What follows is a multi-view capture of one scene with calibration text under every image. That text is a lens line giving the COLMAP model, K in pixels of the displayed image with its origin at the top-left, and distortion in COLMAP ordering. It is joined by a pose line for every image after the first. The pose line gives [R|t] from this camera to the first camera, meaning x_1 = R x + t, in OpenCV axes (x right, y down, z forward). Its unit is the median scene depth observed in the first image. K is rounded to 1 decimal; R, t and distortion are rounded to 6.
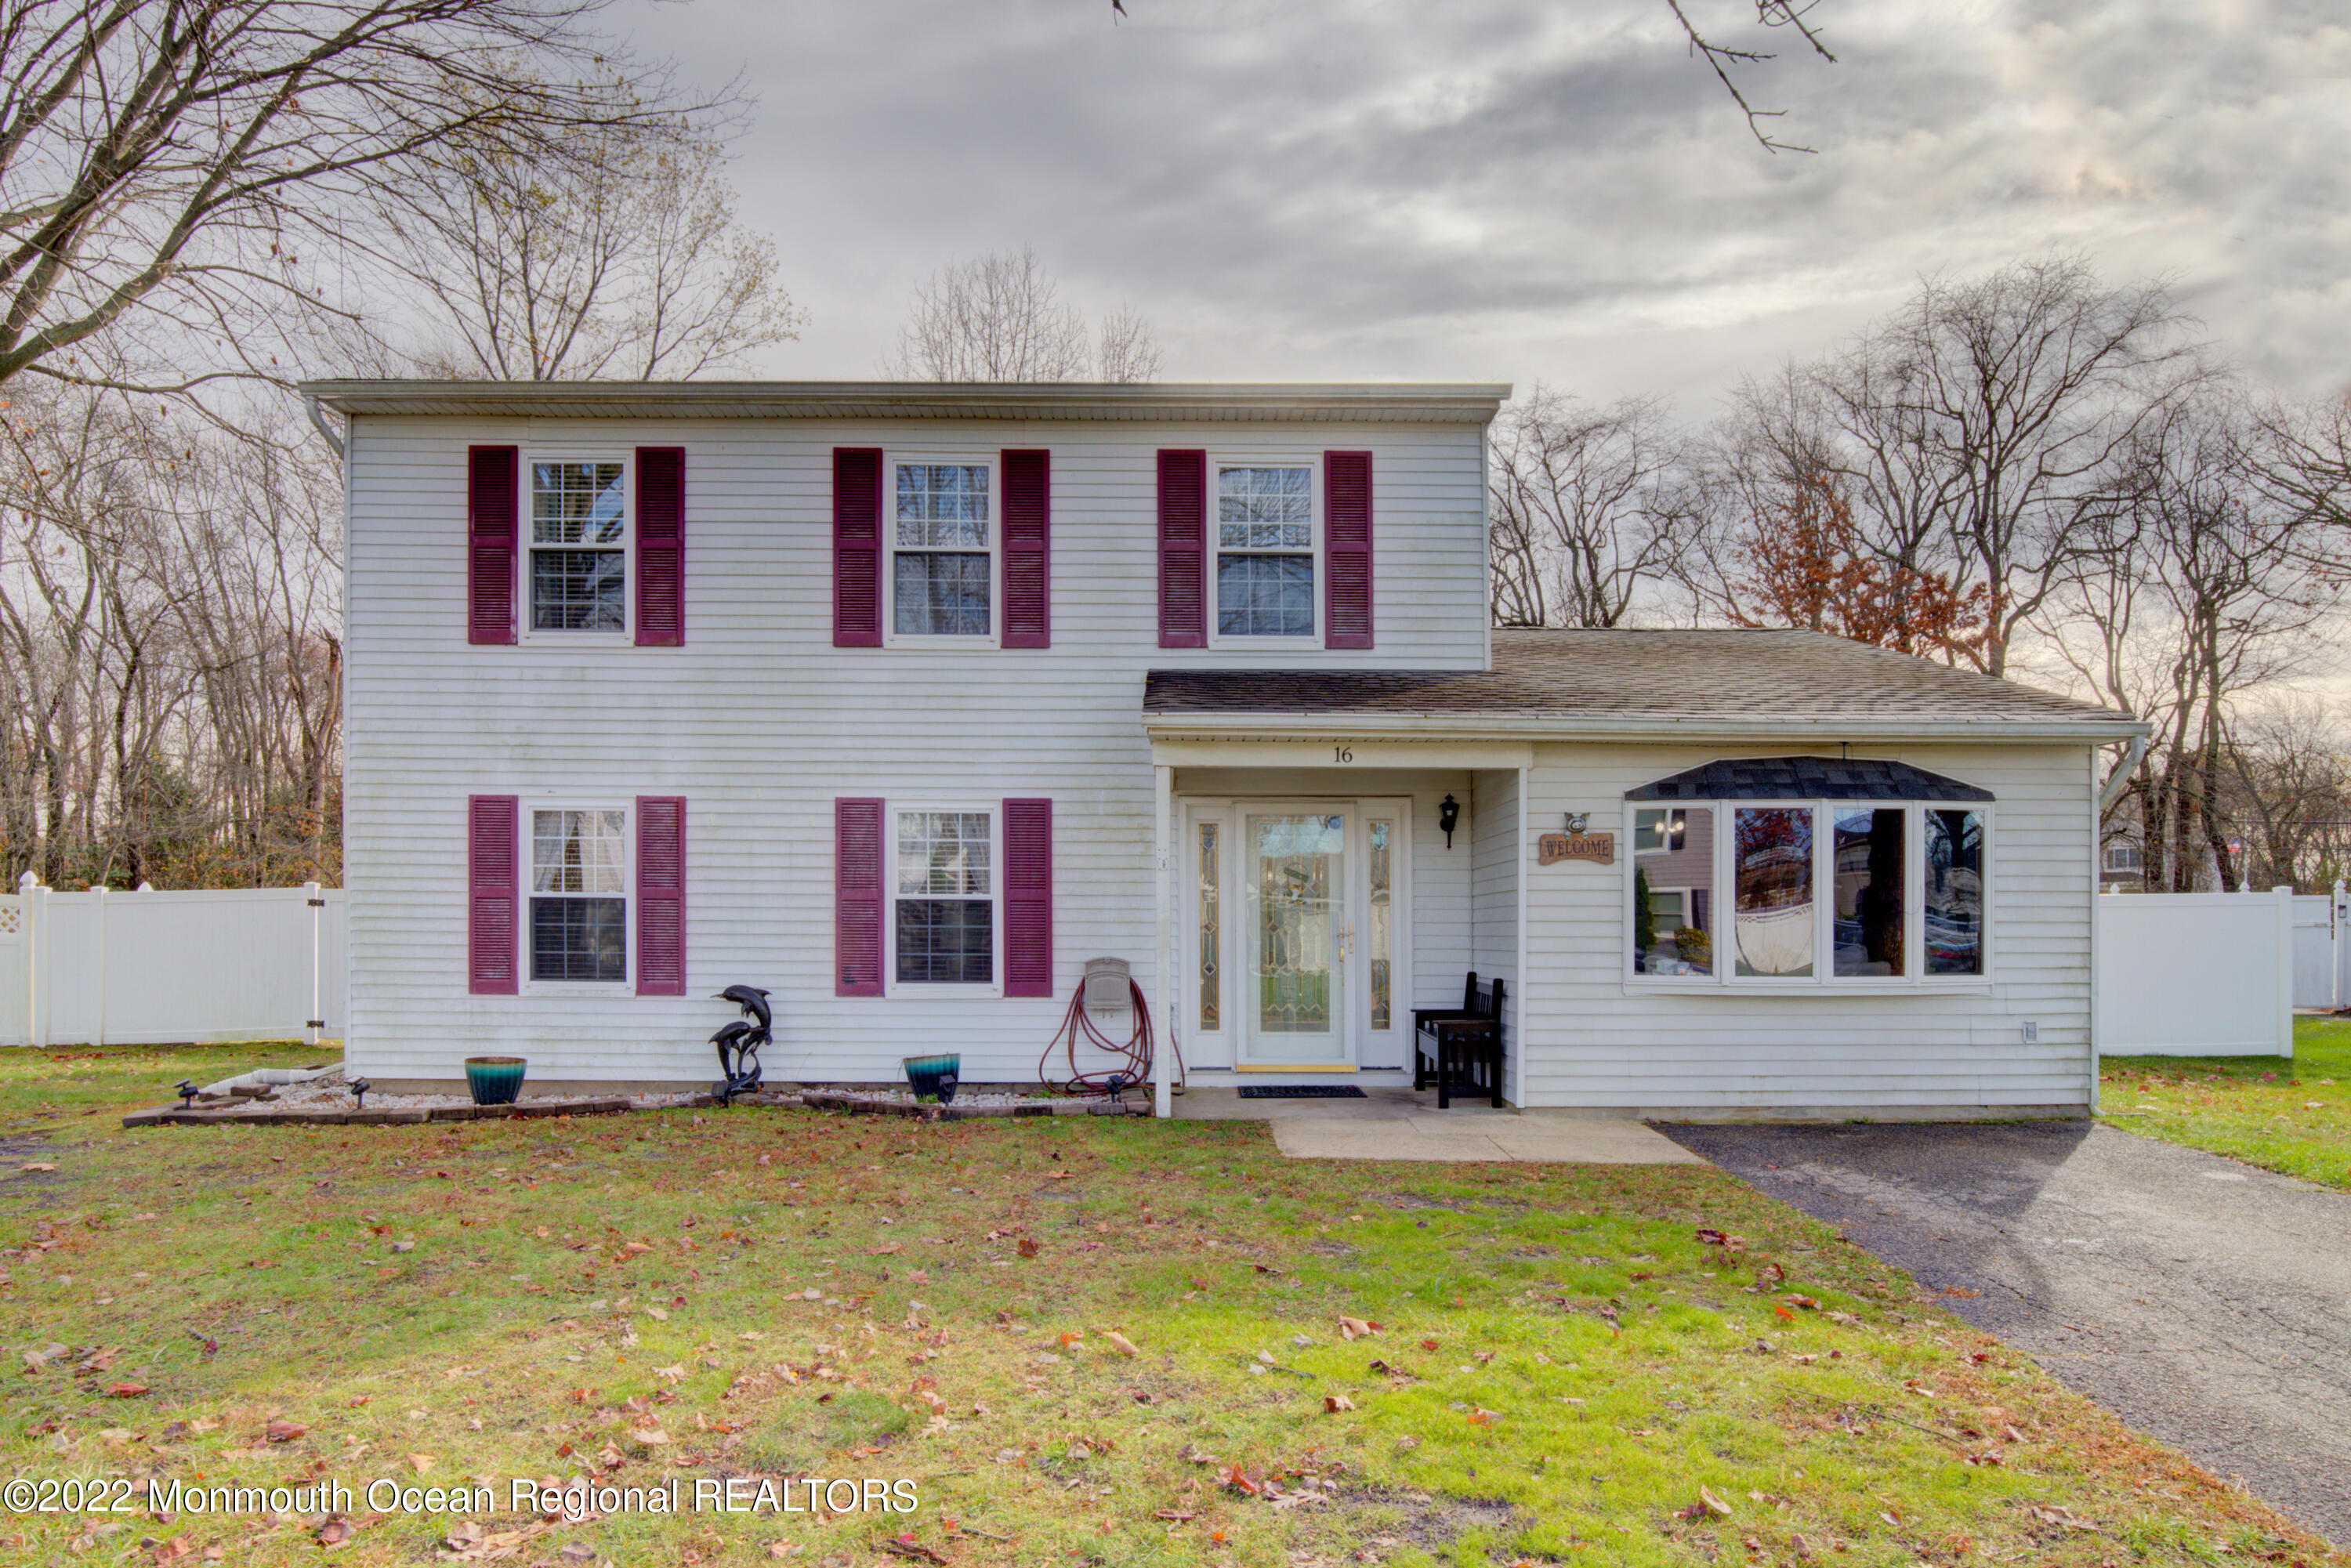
lens RADIAL K [[1393.9, 0, 1175.5], [0, 1393.9, 784.0], [0, 0, 1]] dist [-0.014436, 0.000140]
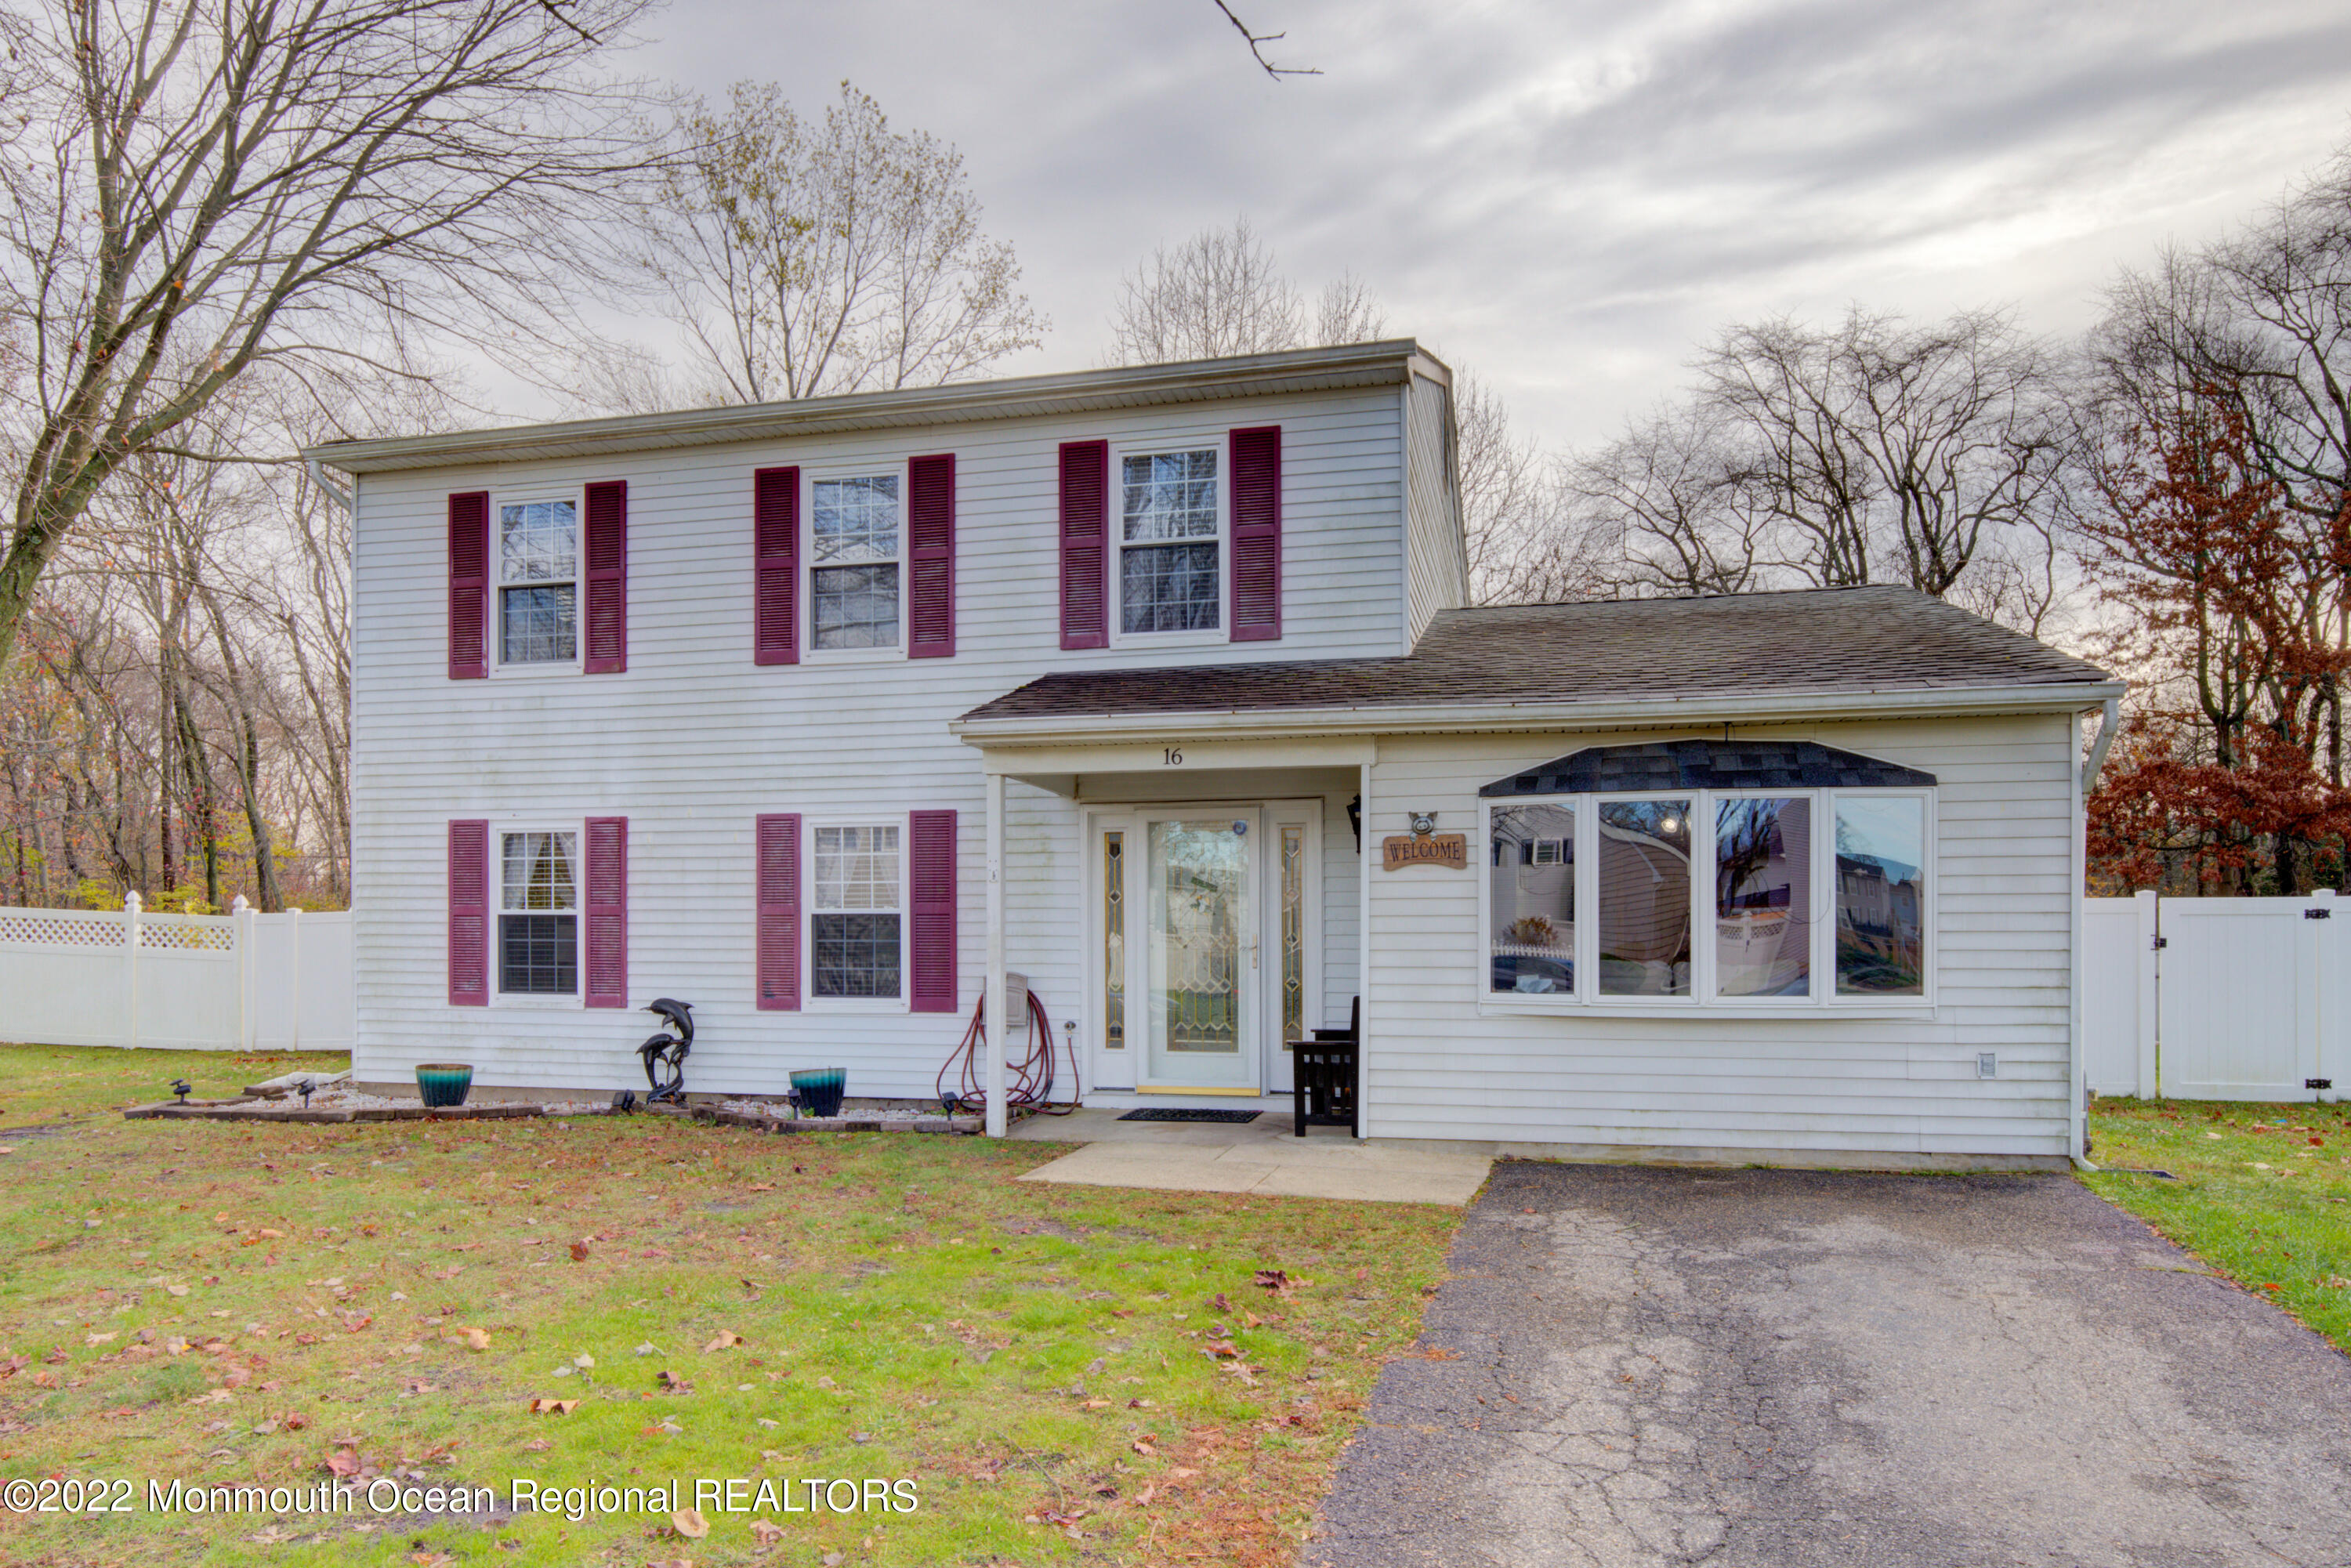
lens RADIAL K [[1496.0, 0, 1175.5], [0, 1496.0, 784.0], [0, 0, 1]] dist [-0.008809, 0.001174]
pose [[0.968414, -0.029238, -0.247627, 0.324521], [0.028550, 0.999572, -0.006369, 0.003526], [0.247707, -0.000902, 0.968834, 0.020112]]
